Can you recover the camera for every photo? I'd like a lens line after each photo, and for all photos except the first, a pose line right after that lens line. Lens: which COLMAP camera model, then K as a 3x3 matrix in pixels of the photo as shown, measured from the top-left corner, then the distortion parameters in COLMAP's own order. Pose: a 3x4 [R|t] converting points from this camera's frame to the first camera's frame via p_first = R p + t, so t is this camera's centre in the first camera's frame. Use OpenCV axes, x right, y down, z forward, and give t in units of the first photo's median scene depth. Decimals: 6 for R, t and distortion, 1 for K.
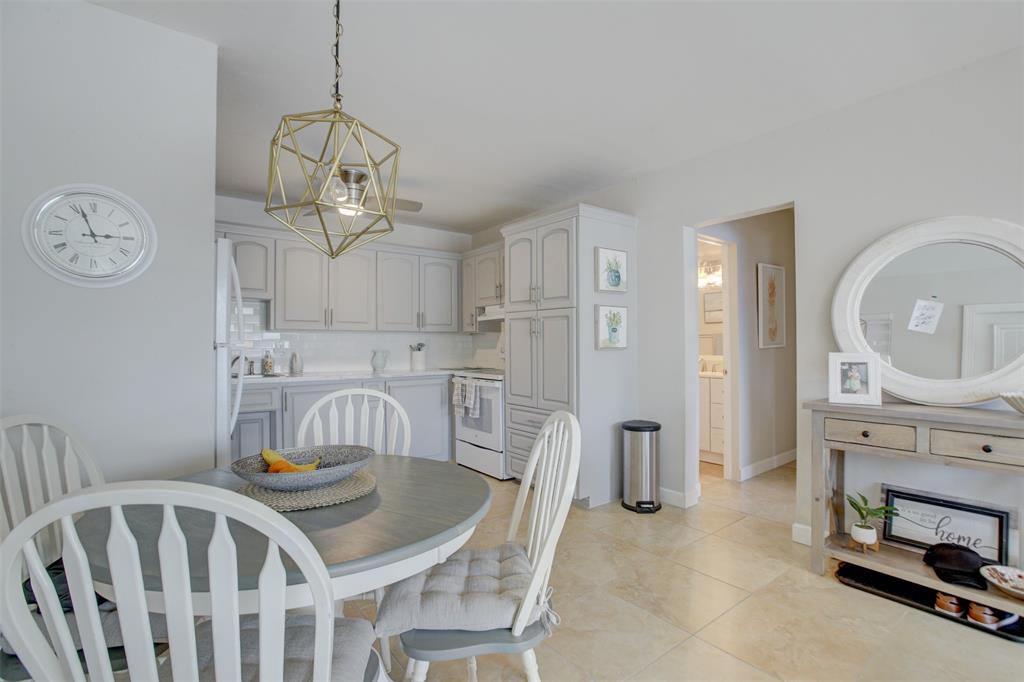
lens RADIAL K [[473.5, 0, 528.5], [0, 473.5, 342.3], [0, 0, 1]] dist [-0.000320, -0.000065]
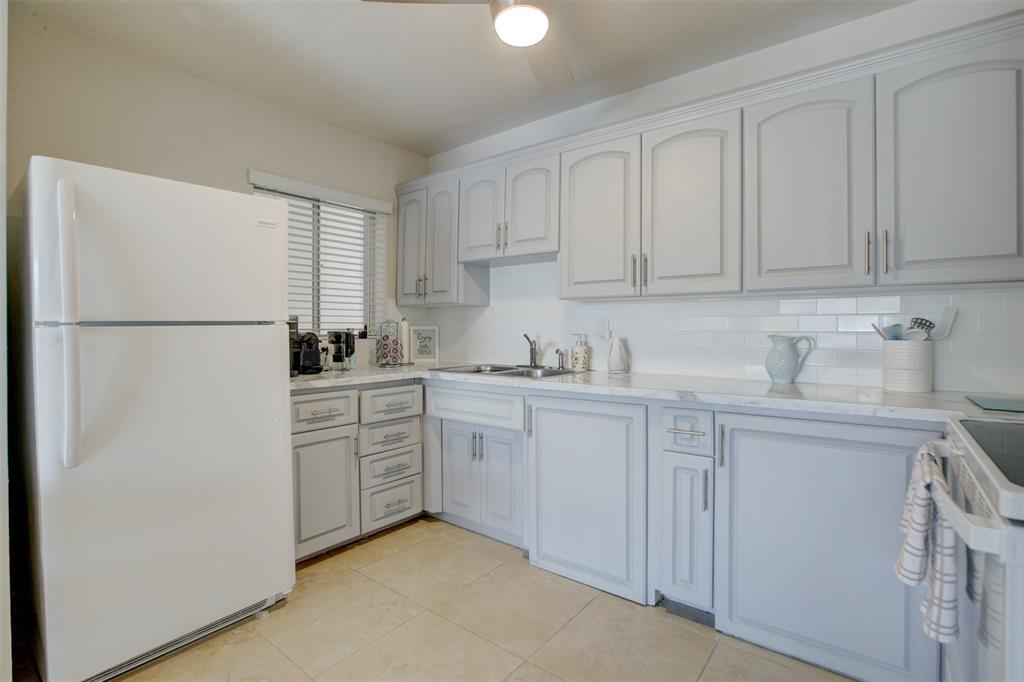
lens RADIAL K [[490.7, 0, 512.5], [0, 490.7, 328.0], [0, 0, 1]] dist [-0.000709, -0.000094]
pose [[0.238086, 0.000732, -0.971244, 0.078499], [0.000760, 0.999999, 0.000941, 0.010618], [0.971244, -0.000962, 0.238086, 0.886262]]
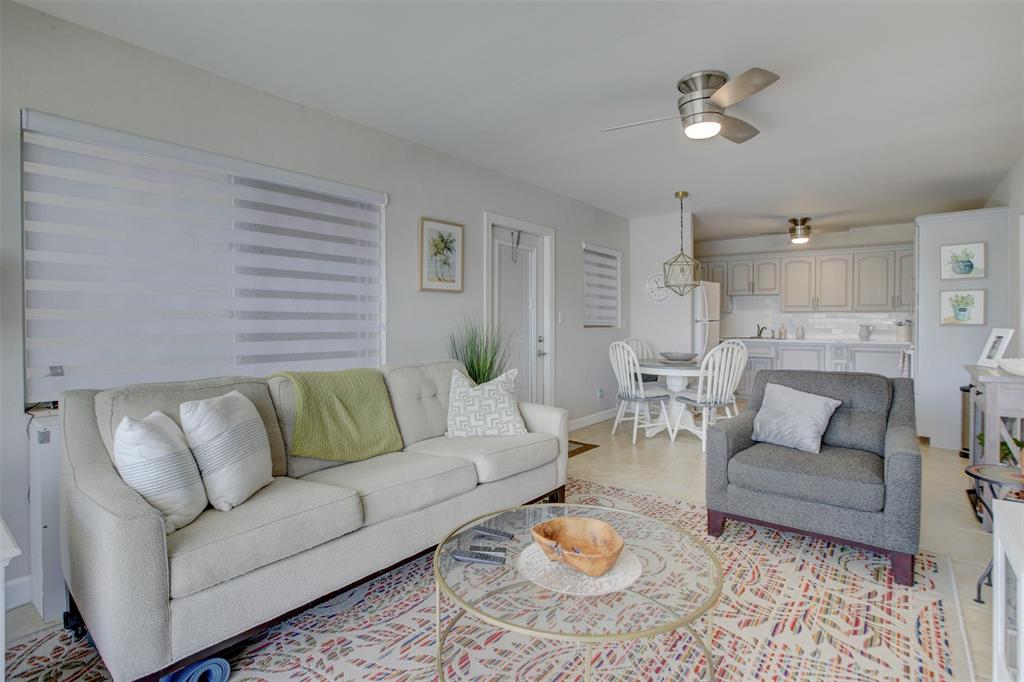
lens RADIAL K [[525.7, 0, 512.3], [0, 525.7, 328.3], [0, 0, 1]] dist [0.000086, 0.000078]
pose [[0.253137, 0.016424, -0.967291, 1.180747], [0.001731, 0.999847, 0.017430, -0.003840], [0.967429, -0.006087, 0.253070, -0.465230]]
